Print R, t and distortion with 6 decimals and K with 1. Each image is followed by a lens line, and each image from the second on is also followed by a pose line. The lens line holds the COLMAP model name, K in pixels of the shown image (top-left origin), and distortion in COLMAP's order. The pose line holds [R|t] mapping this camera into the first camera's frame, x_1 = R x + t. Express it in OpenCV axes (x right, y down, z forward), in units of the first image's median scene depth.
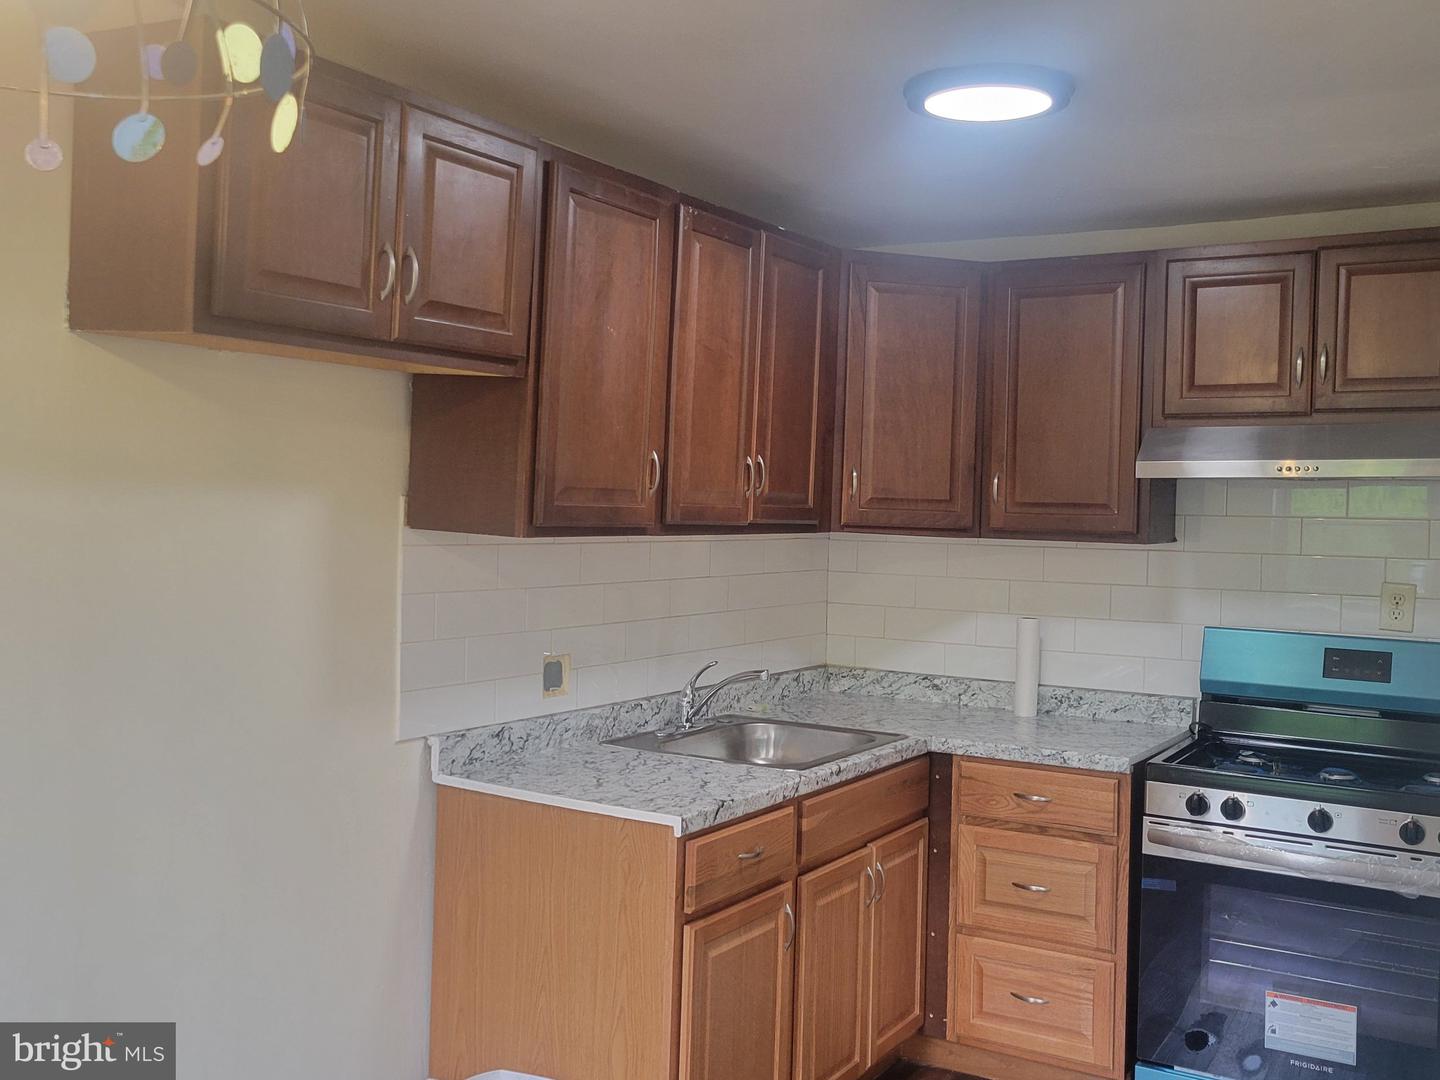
lens RADIAL K [[1425.4, 0, 720.0], [0, 1425.4, 540.0], [0, 0, 1]] dist [0.016896, 0.016020]
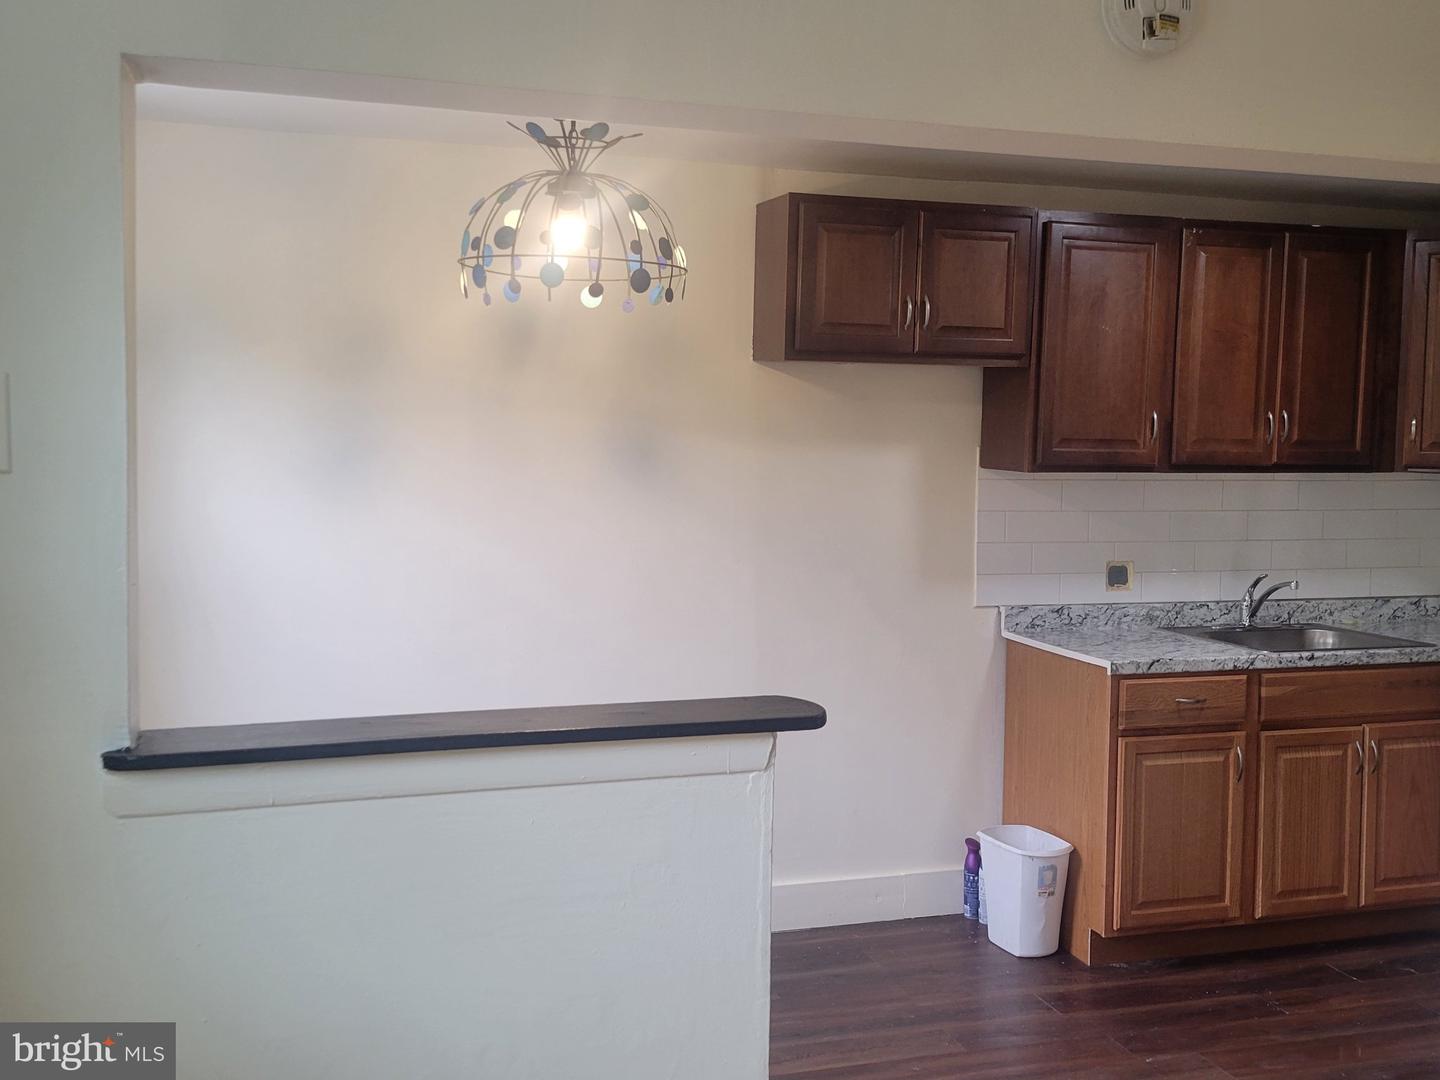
lens RADIAL K [[1425.4, 0, 720.0], [0, 1425.4, 540.0], [0, 0, 1]] dist [0.016896, 0.016020]
pose [[0.746864, 0.023773, -0.664551, 0.564914], [-0.007395, 0.999596, 0.027448, 0.027774], [0.664935, -0.015585, 0.746738, -0.318020]]
